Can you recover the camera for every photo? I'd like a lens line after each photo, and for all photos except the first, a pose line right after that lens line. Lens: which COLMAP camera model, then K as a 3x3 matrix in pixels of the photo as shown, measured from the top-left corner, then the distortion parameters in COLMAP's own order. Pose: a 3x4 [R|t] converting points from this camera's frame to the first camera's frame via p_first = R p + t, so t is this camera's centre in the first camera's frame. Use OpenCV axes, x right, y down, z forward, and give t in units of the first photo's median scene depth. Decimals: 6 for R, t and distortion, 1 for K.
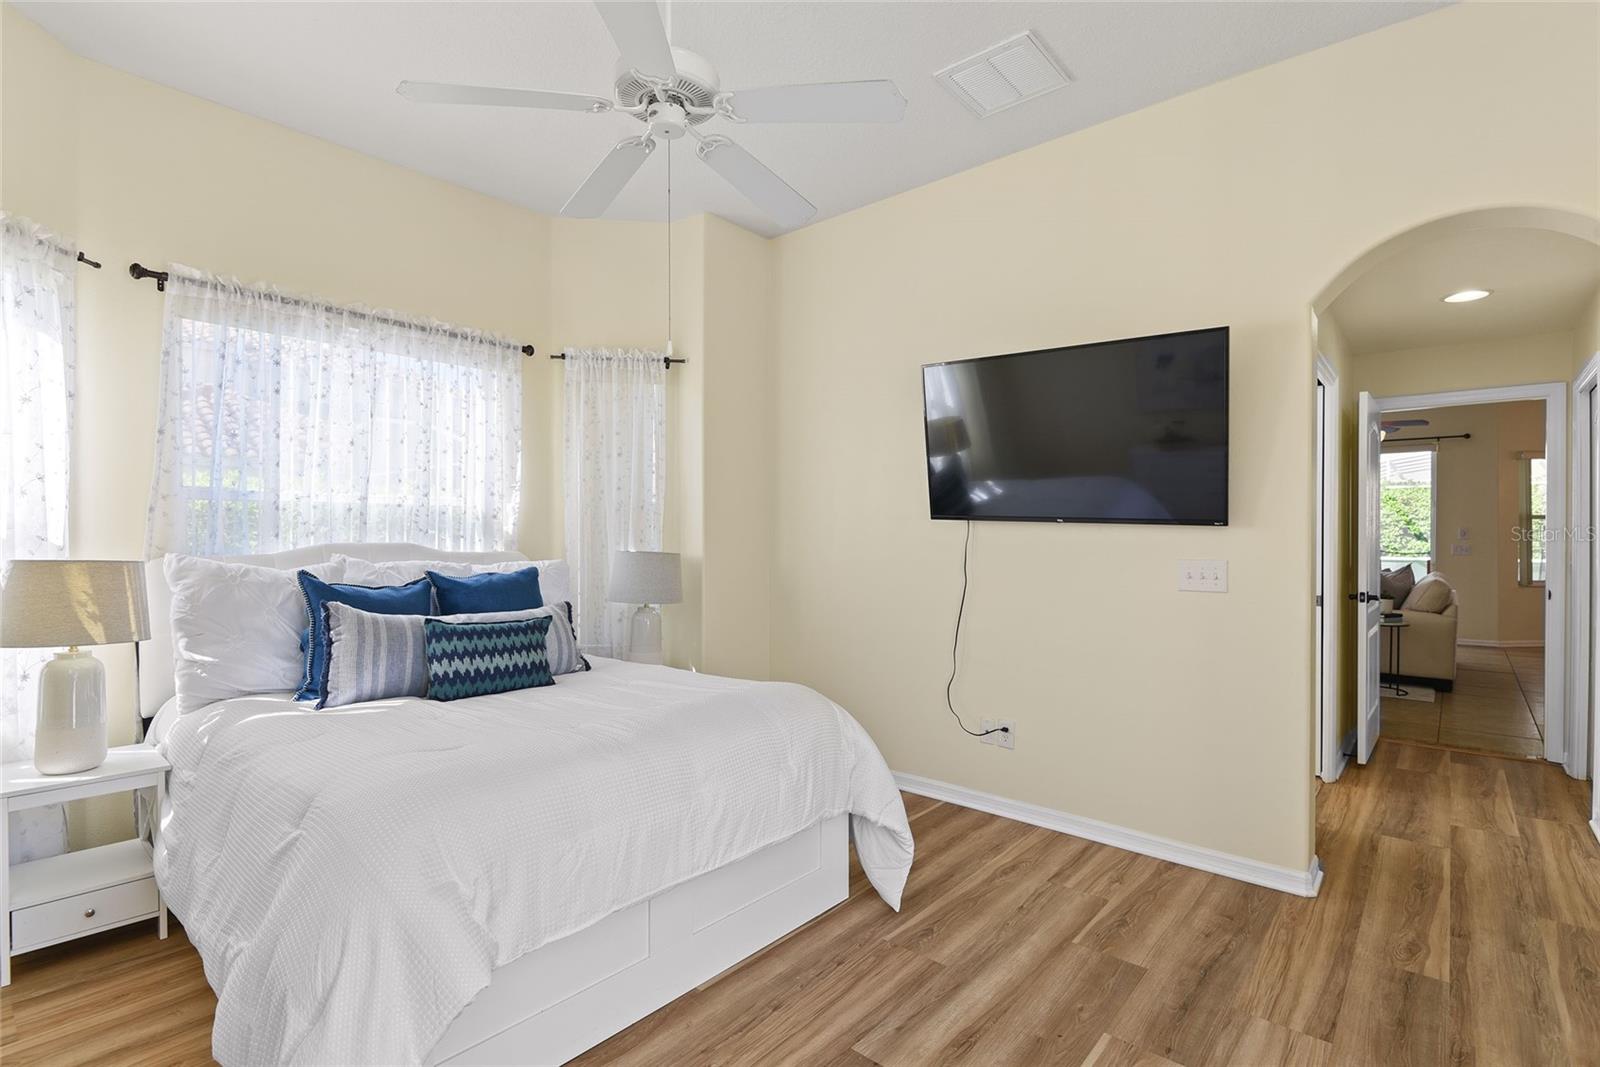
lens RADIAL K [[773.9, 0, 770.0], [0, 773.9, 530.5], [0, 0, 1]] dist [0.006124, -0.001802]
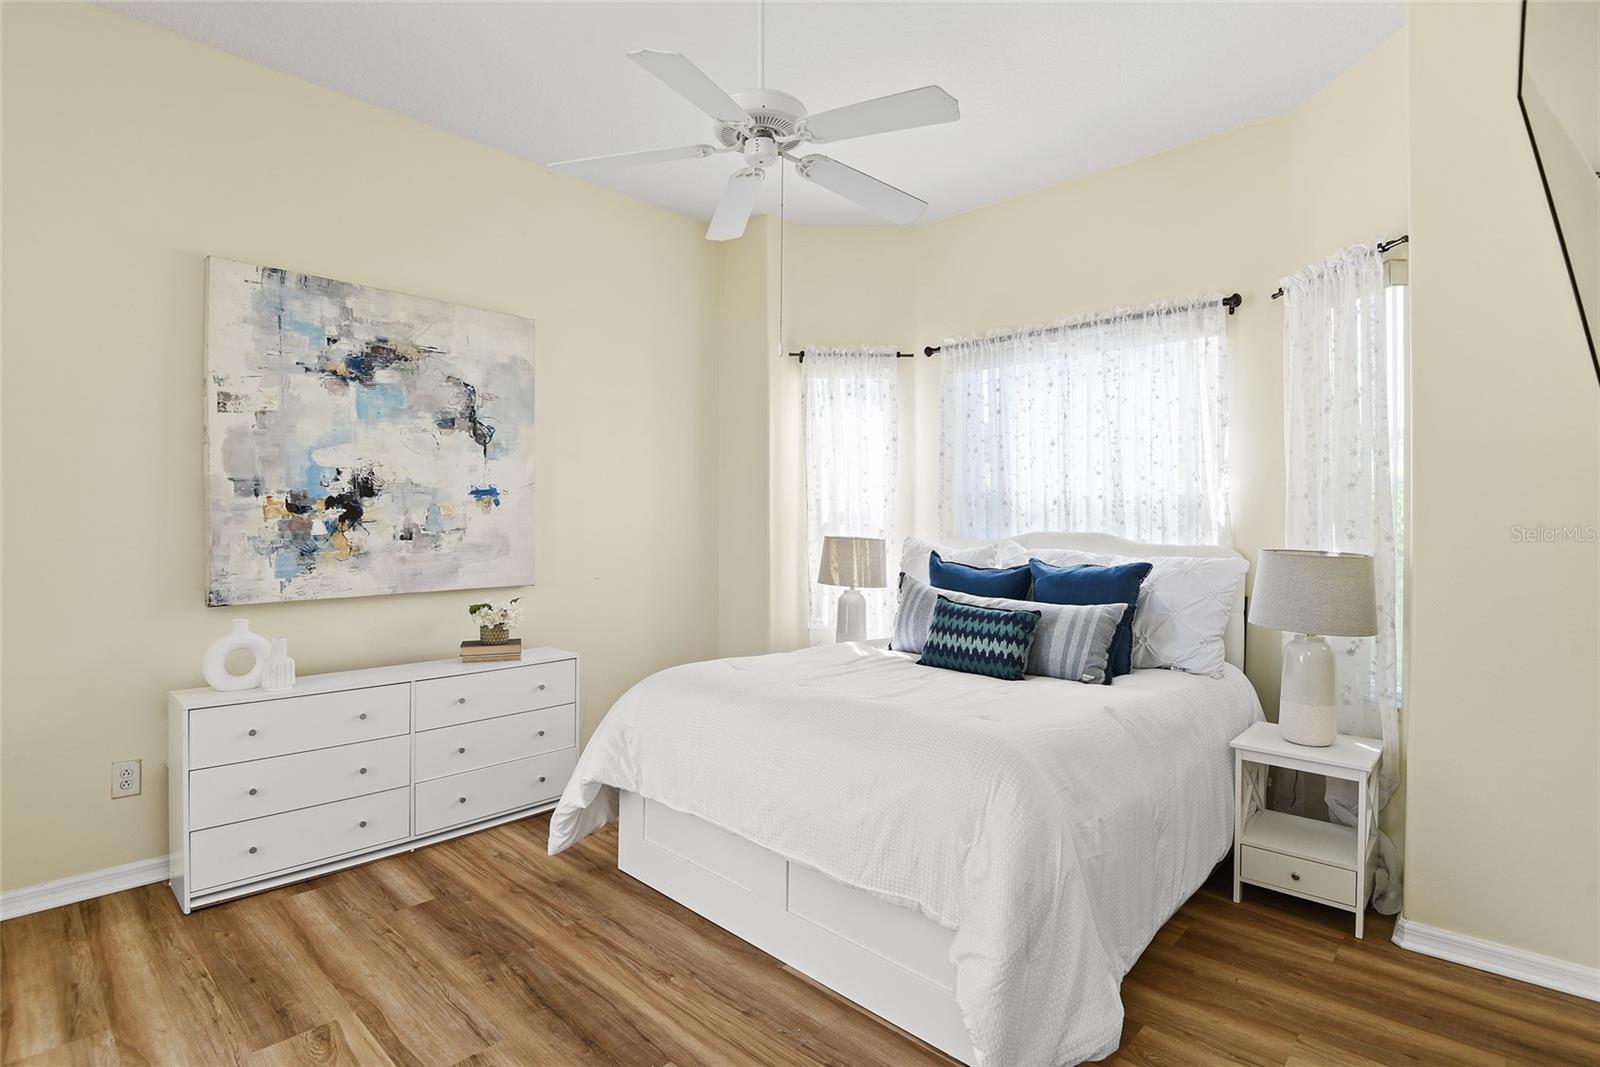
lens RADIAL K [[773.9, 0, 813.0], [0, 773.9, 514.9], [0, 0, 1]] dist [0.006124, -0.001802]
pose [[-0.017215, -0.010870, -0.999793, 0.699224], [-0.004369, 0.999932, -0.010797, 0.005412], [0.999842, 0.004182, -0.017261, 0.785972]]
